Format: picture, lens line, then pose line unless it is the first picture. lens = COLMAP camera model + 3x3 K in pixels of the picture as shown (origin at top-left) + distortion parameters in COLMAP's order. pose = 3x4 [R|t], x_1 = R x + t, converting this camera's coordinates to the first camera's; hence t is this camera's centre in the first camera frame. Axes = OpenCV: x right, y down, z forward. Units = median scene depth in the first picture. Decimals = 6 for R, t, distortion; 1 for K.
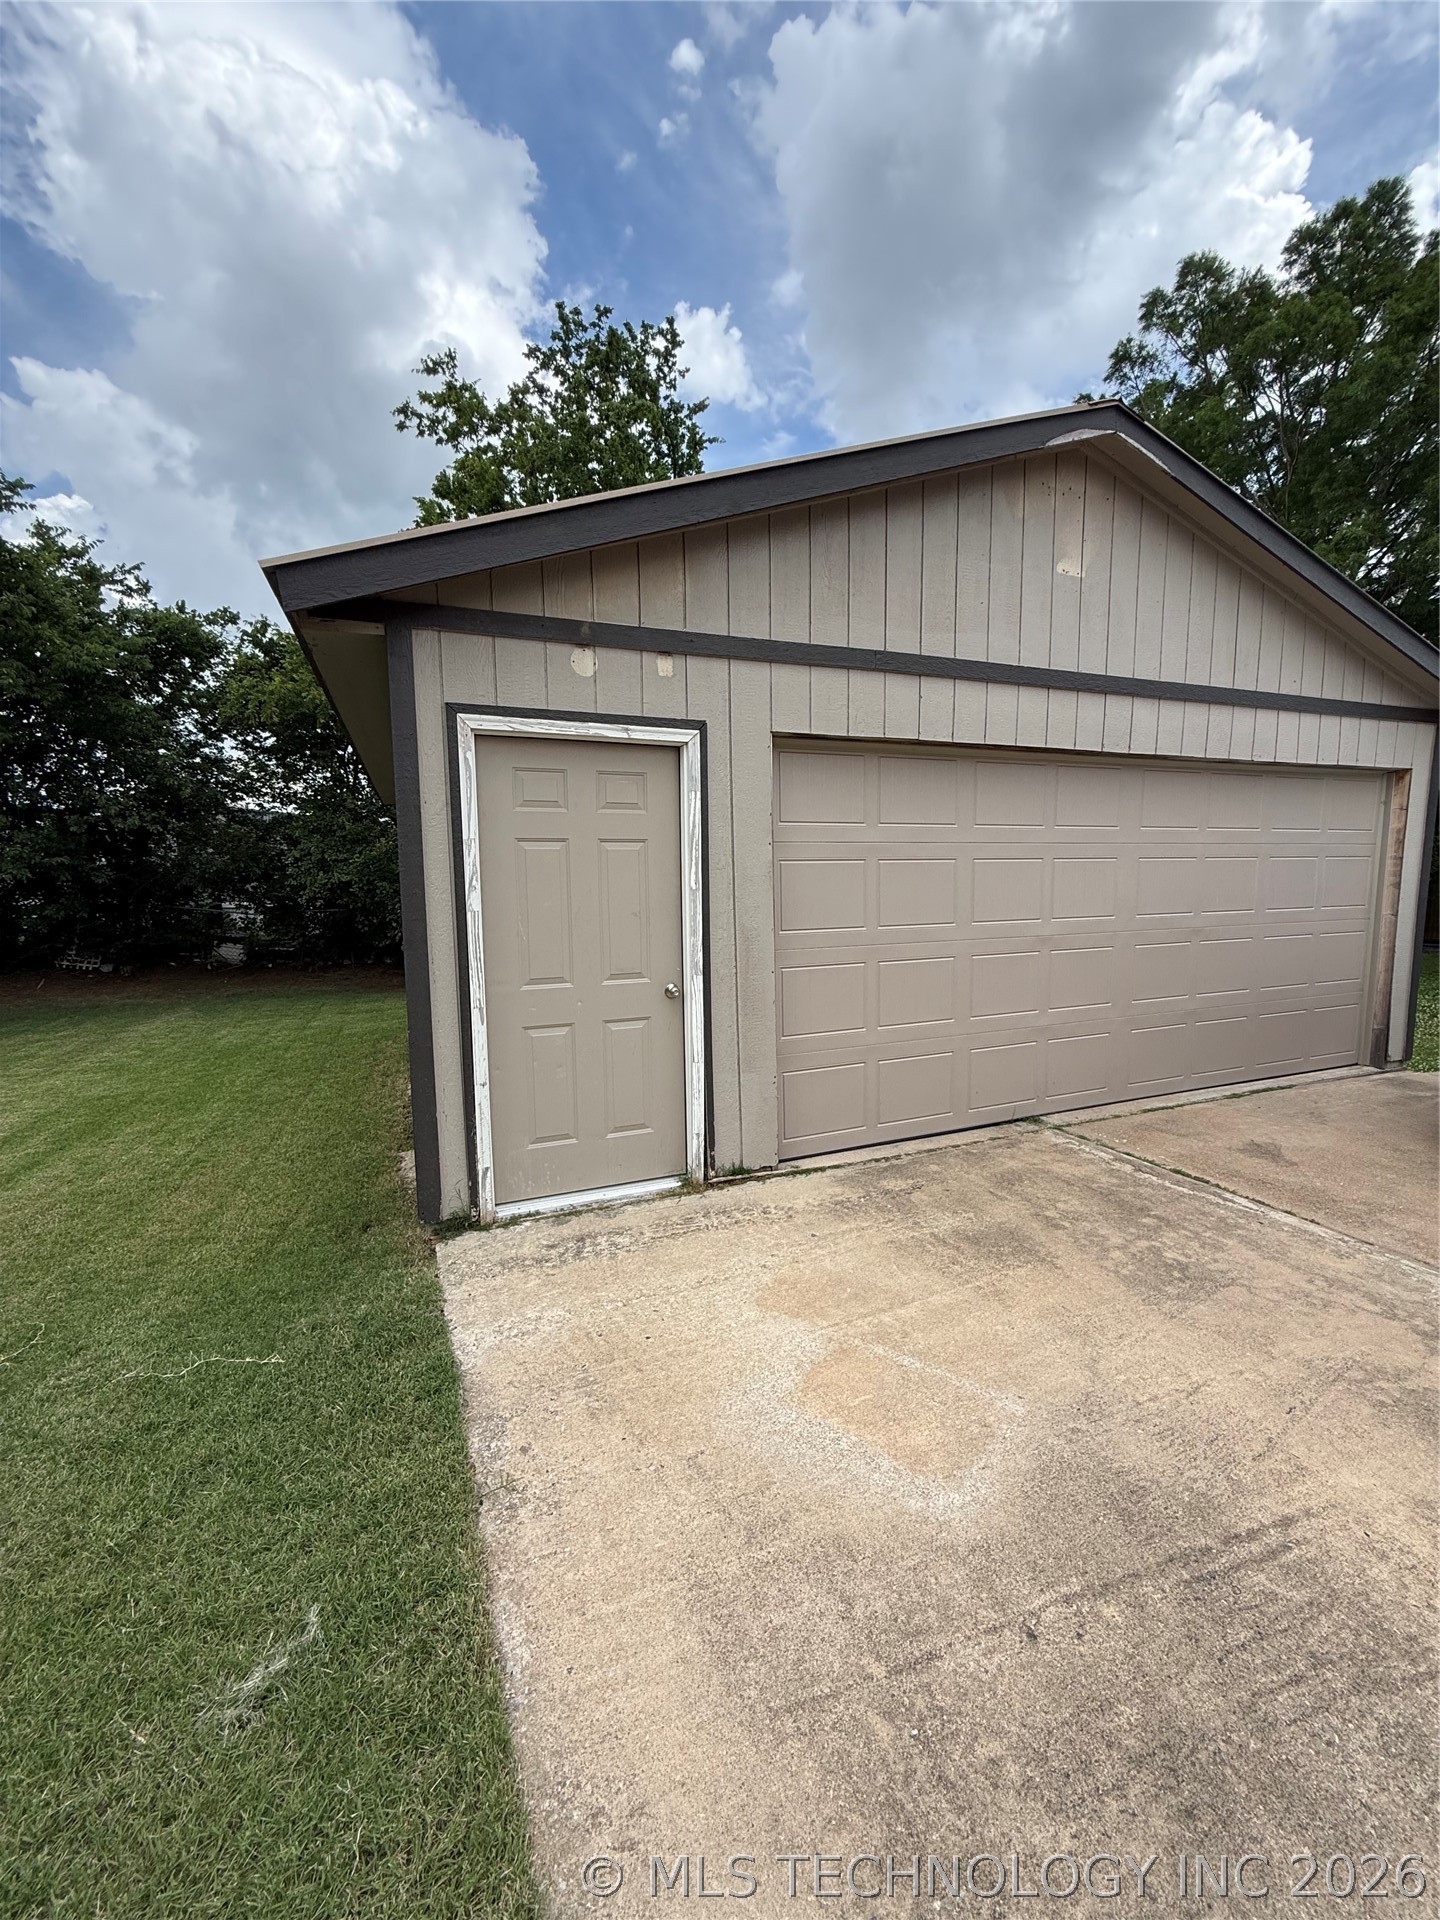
lens RADIAL K [[766.9, 0, 717.2], [0, 766.9, 962.5], [0, 0, 1]] dist [0.000050, 0.000074]
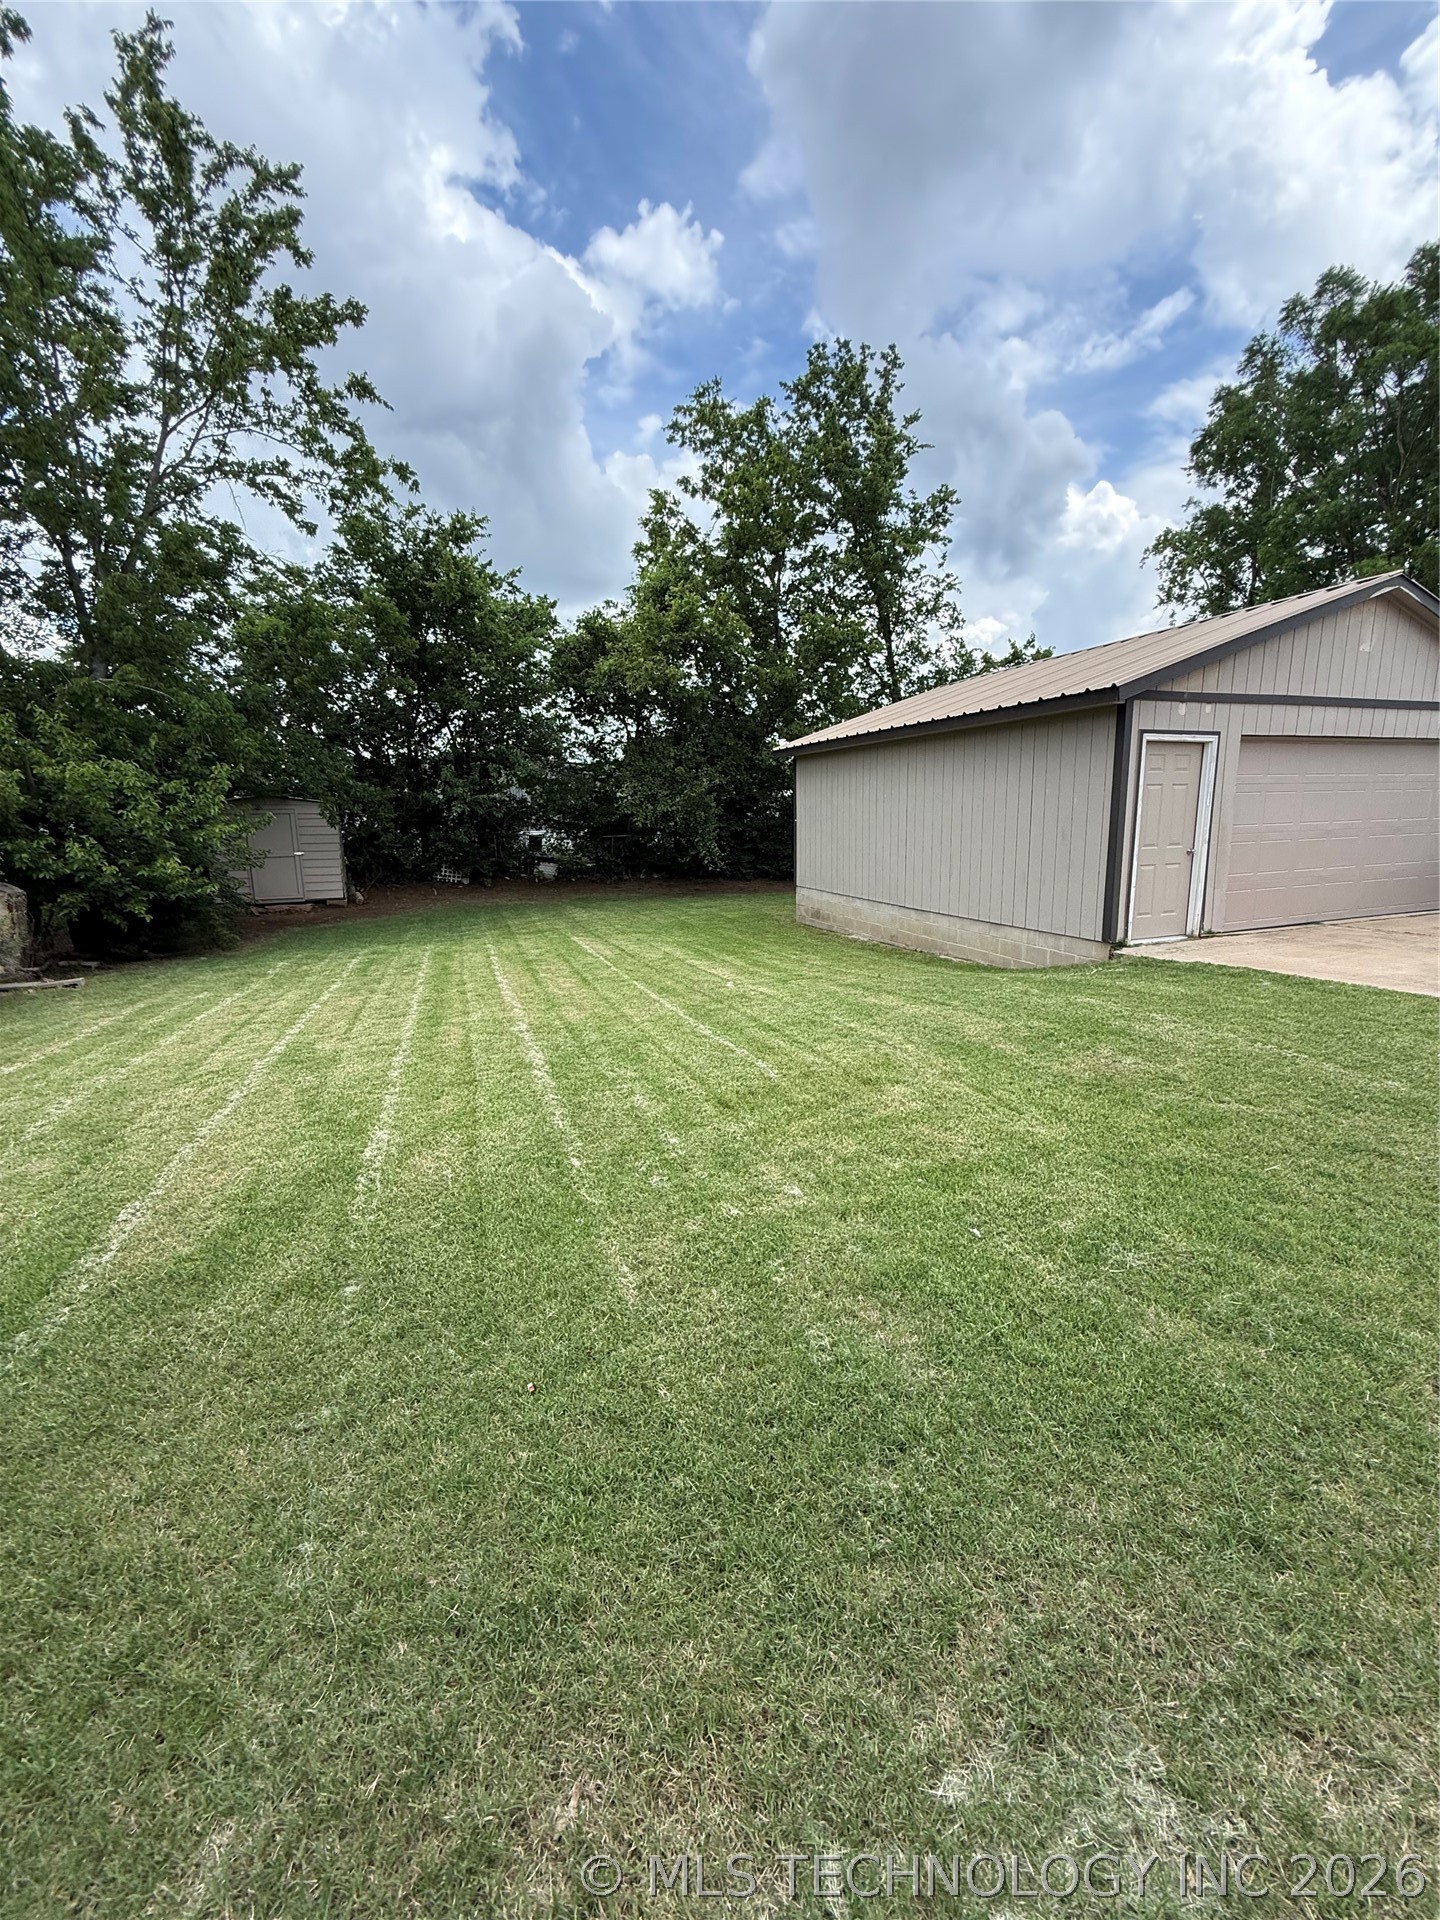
lens RADIAL K [[766.9, 0, 720.1], [0, 766.9, 951.9], [0, 0, 1]] dist [0.000050, 0.000074]
pose [[0.999501, -0.001063, -0.031576, -0.302815], [0.003206, 0.997687, 0.067905, 0.038804], [0.031431, -0.067972, 0.997192, -0.291411]]
